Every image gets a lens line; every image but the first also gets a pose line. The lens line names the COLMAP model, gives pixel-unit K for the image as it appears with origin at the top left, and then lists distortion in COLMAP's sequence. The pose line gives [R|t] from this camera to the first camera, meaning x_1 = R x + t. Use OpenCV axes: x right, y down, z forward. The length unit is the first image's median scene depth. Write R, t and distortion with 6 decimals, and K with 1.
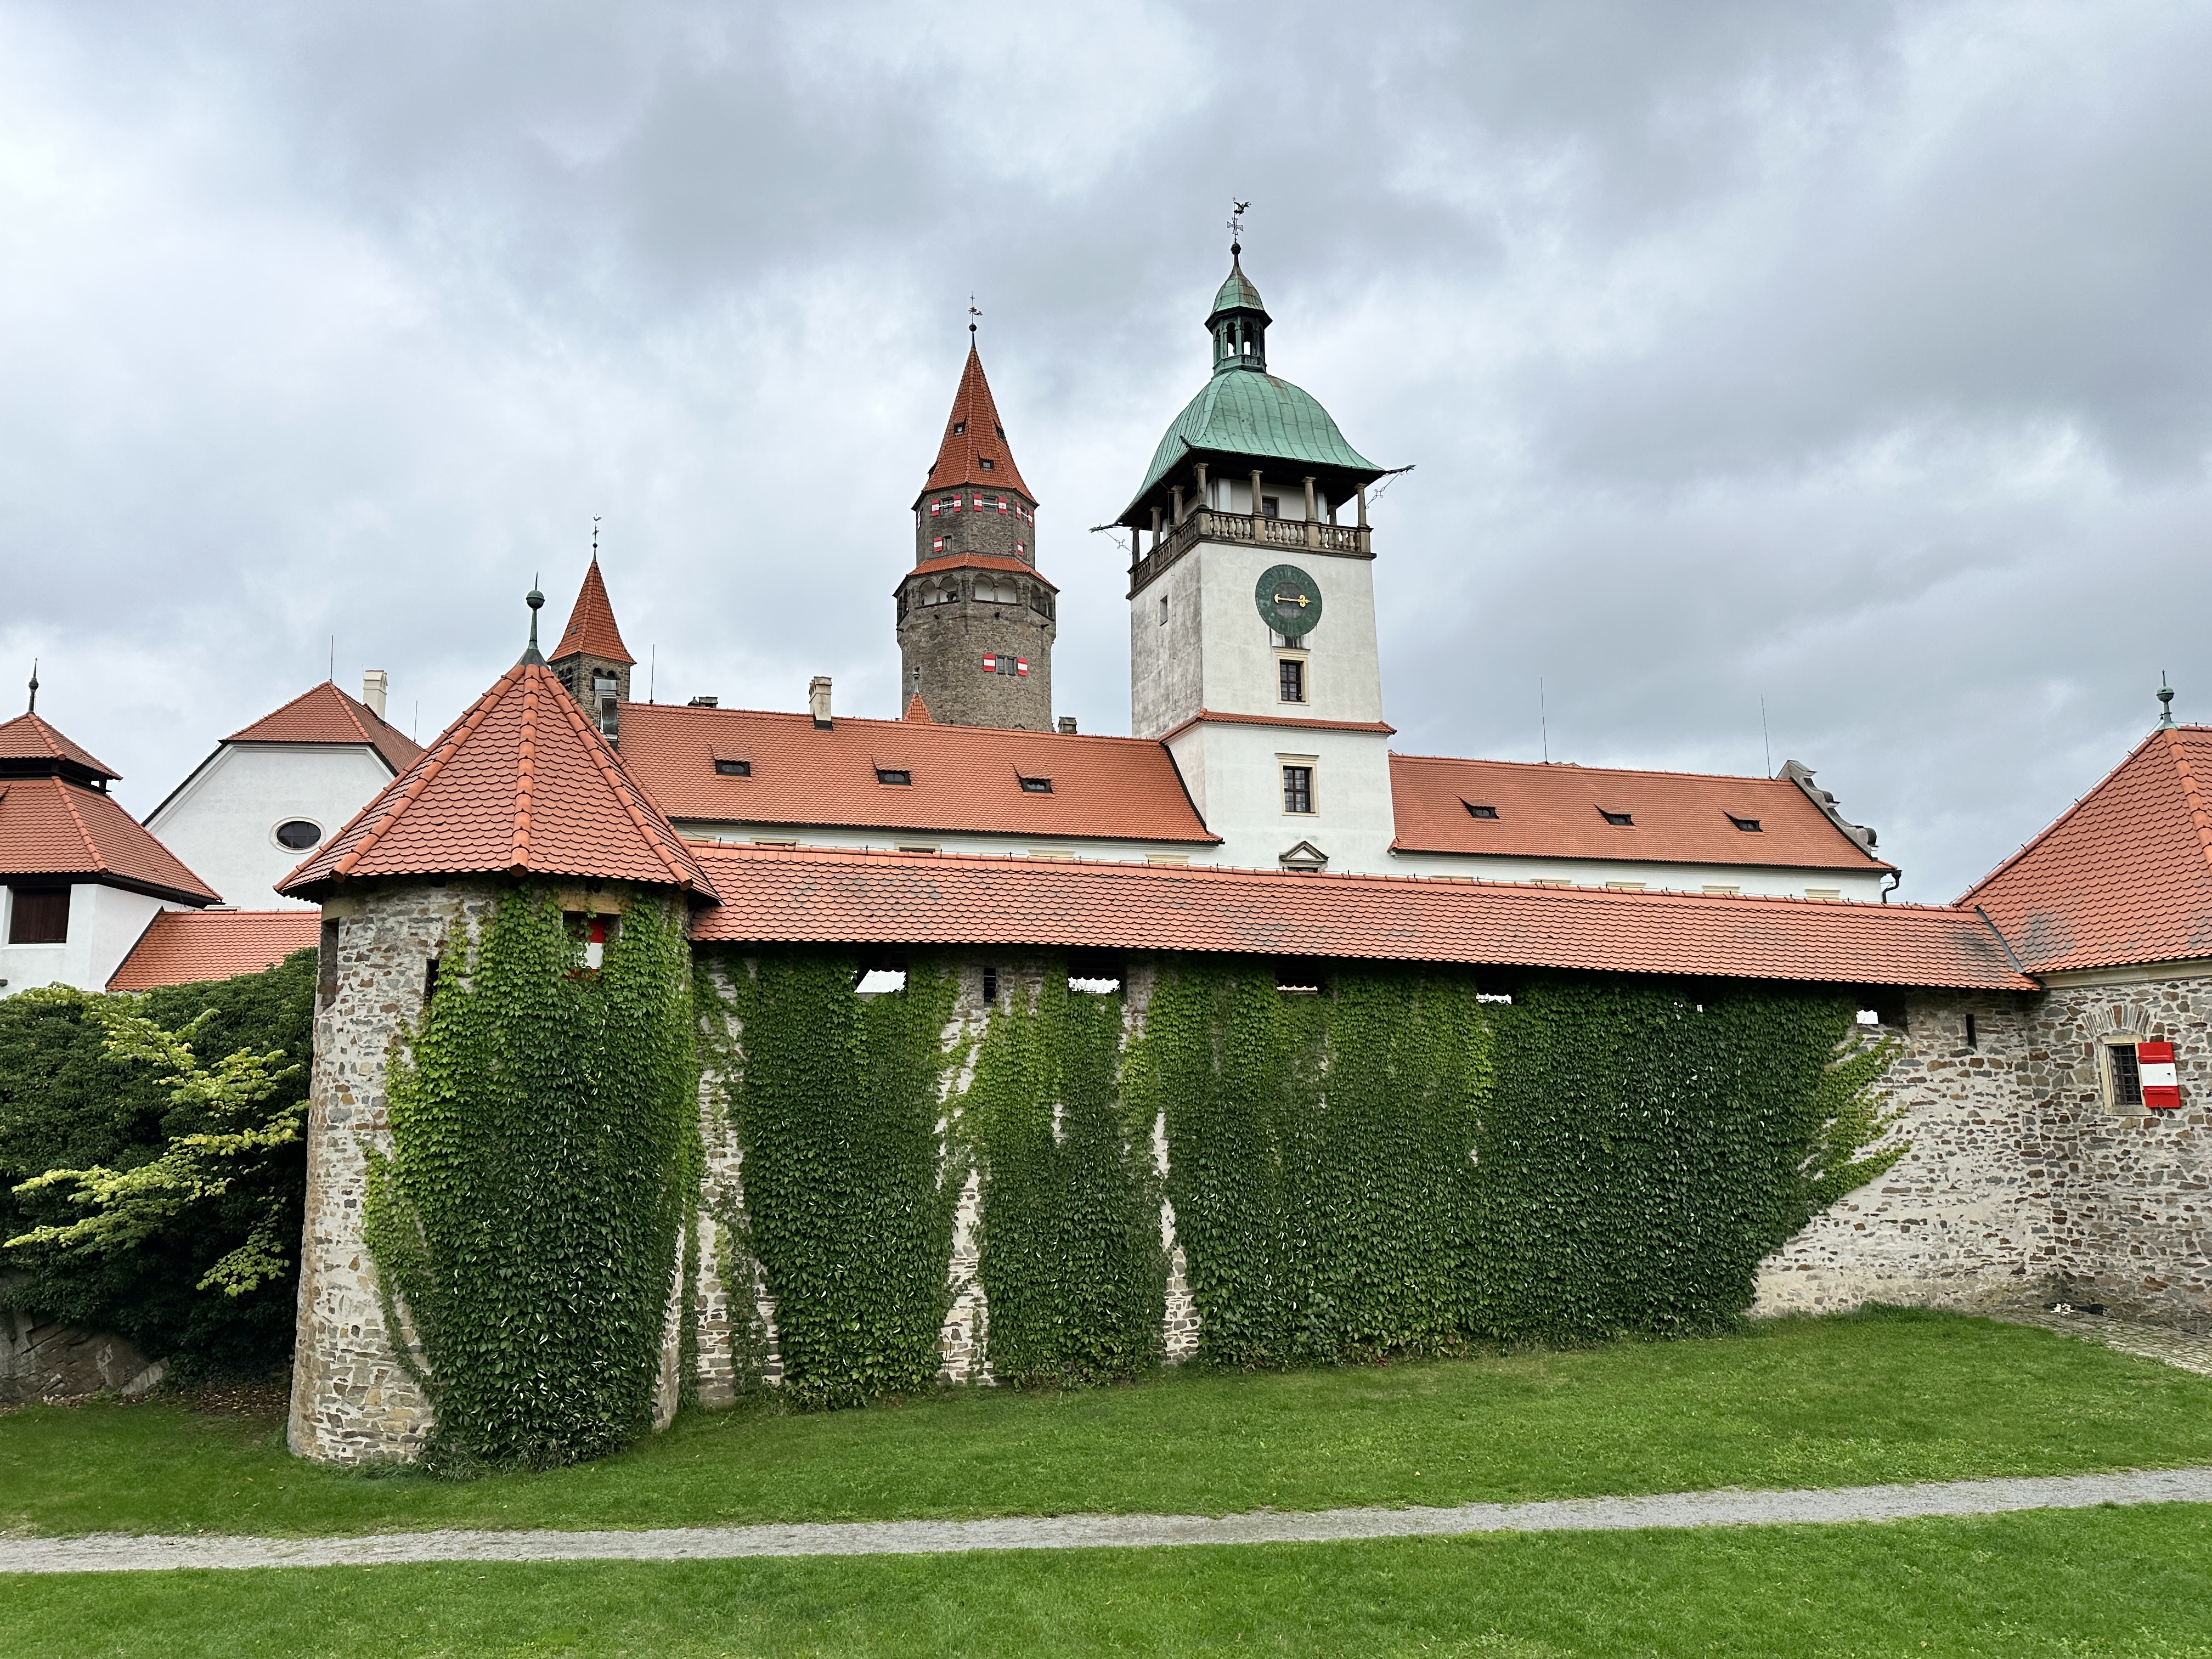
lens RADIAL K [[1495.0, 0, 1114.9], [0, 1495.0, 827.1], [0, 0, 1]] dist [0.110637, -0.126675]
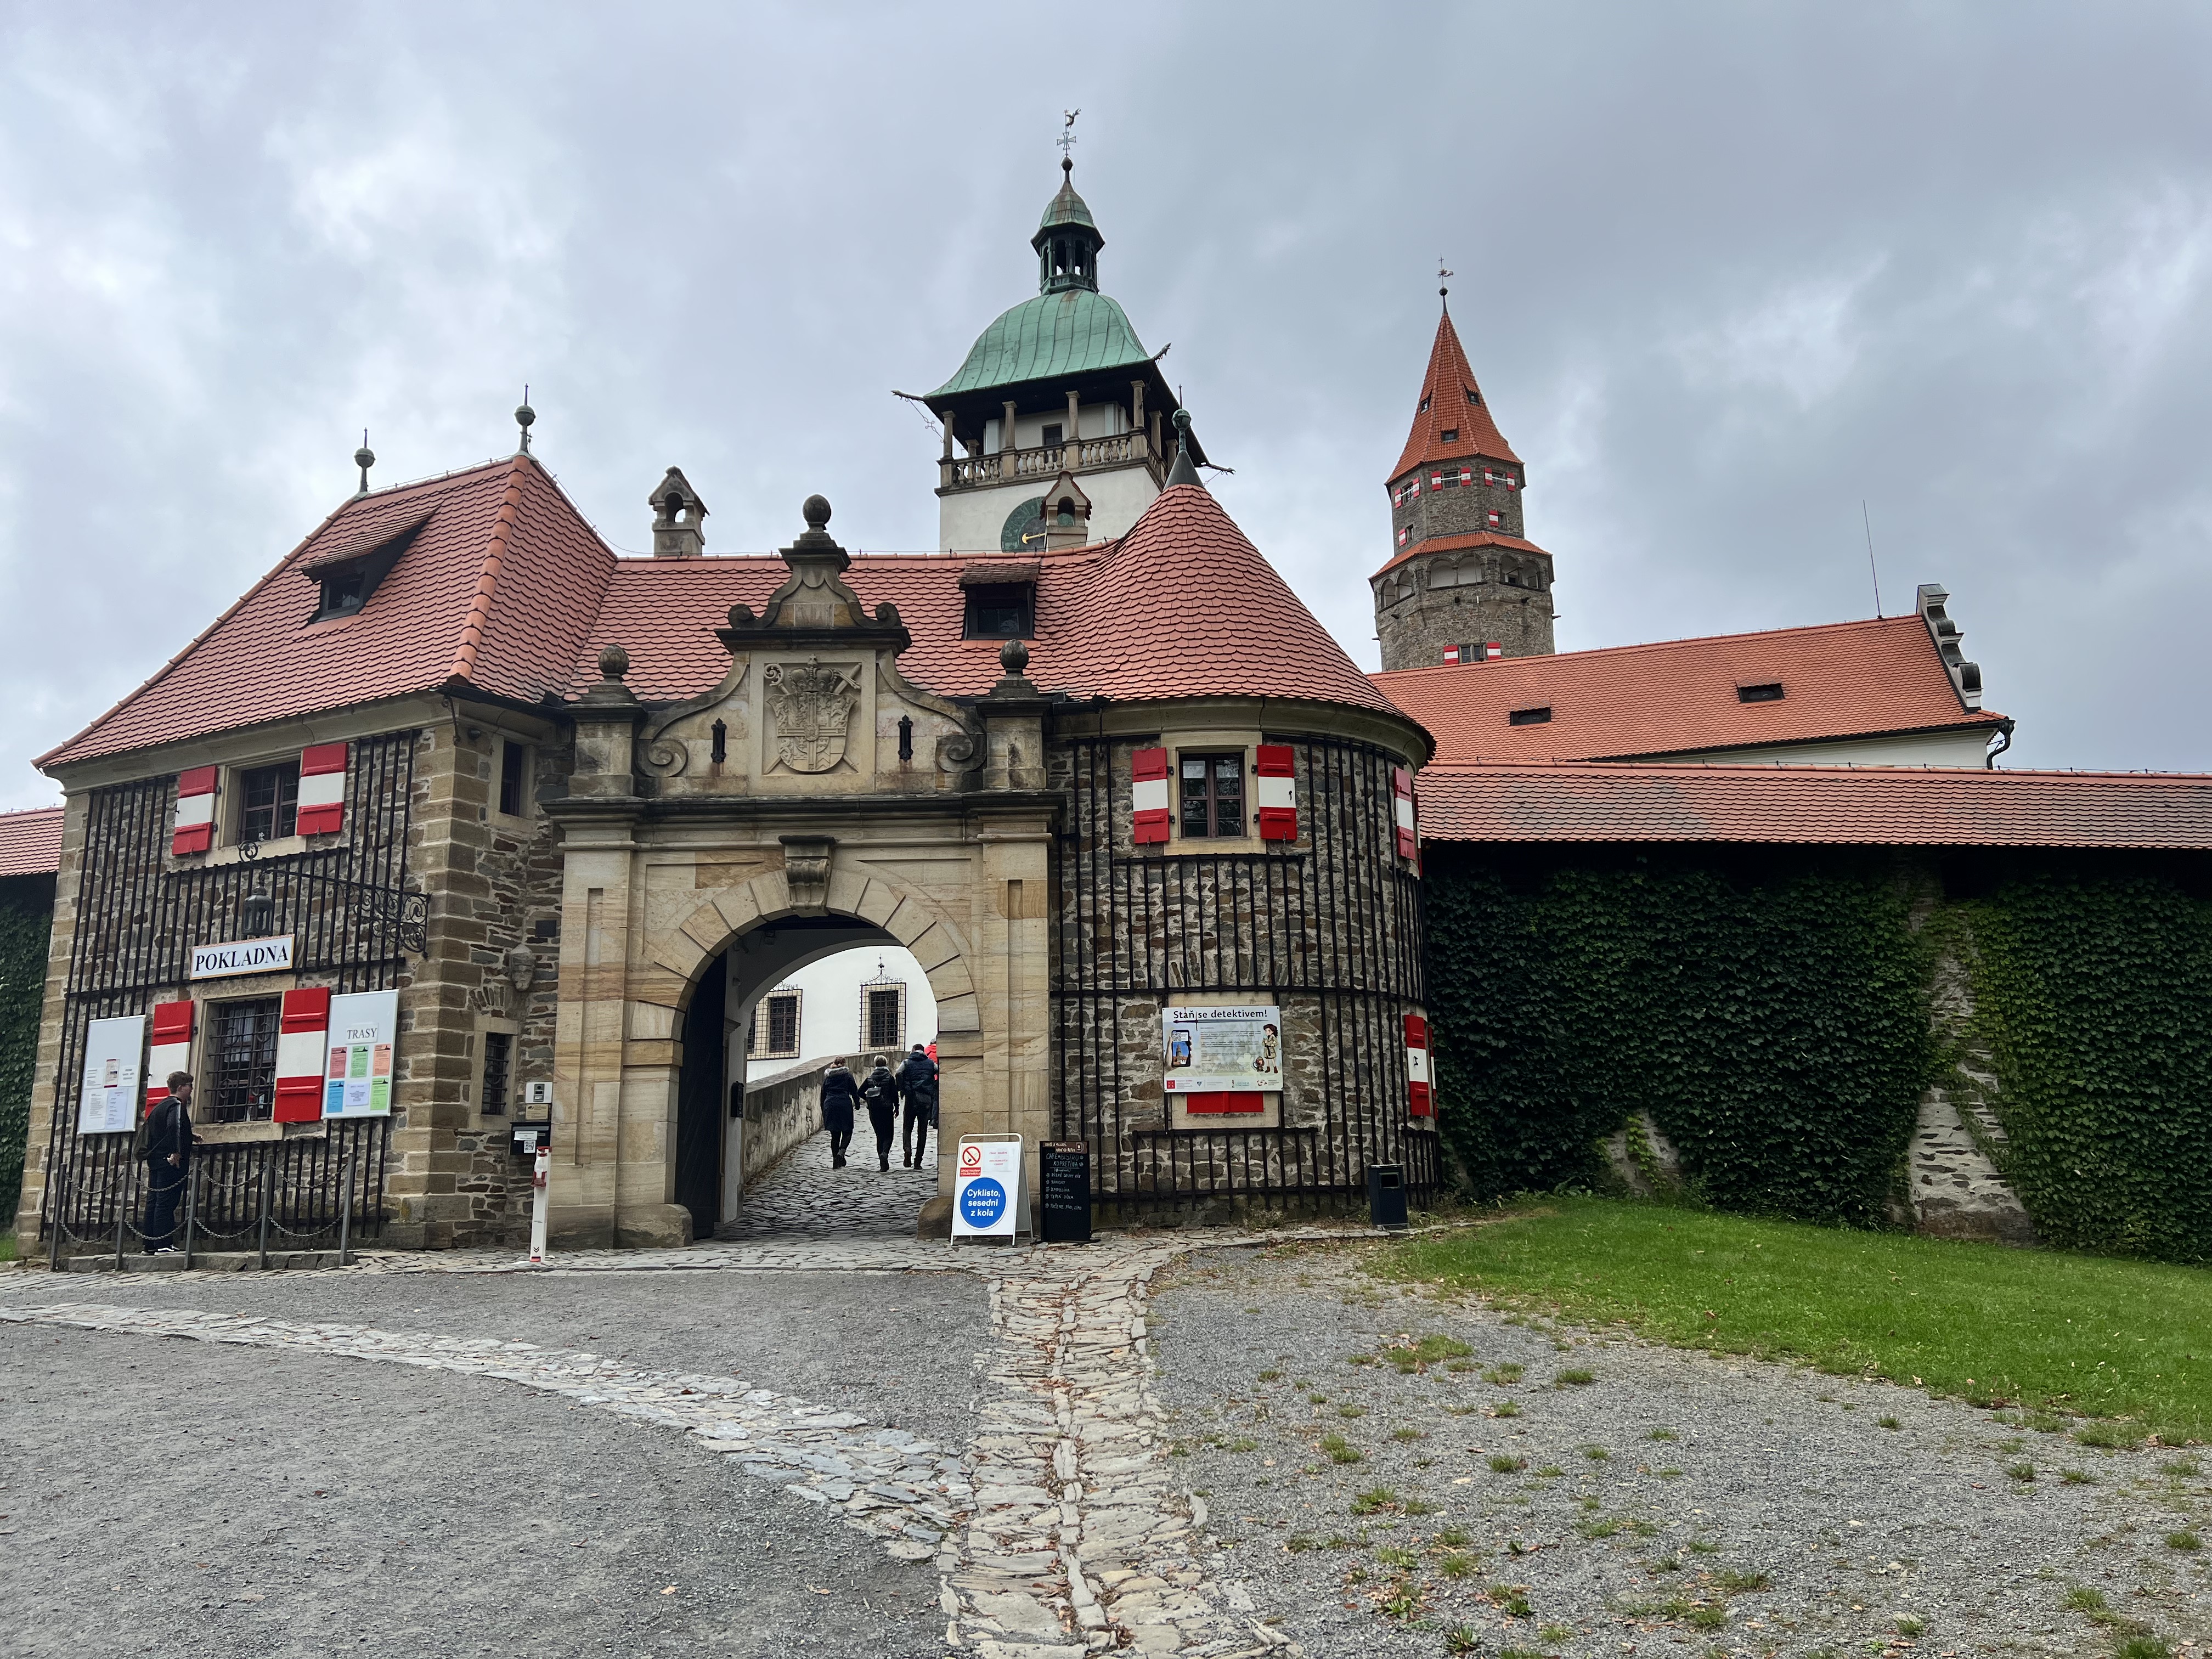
lens RADIAL K [[1601.2, 0, 1114.5], [0, 1601.2, 841.2], [0, 0, 1]] dist [0.087872, -0.068044]
pose [[0.788067, -0.121729, -0.603434, 1.591869], [0.100827, 0.992540, -0.068545, 0.220065], [0.607276, -0.006824, 0.794462, 0.623710]]
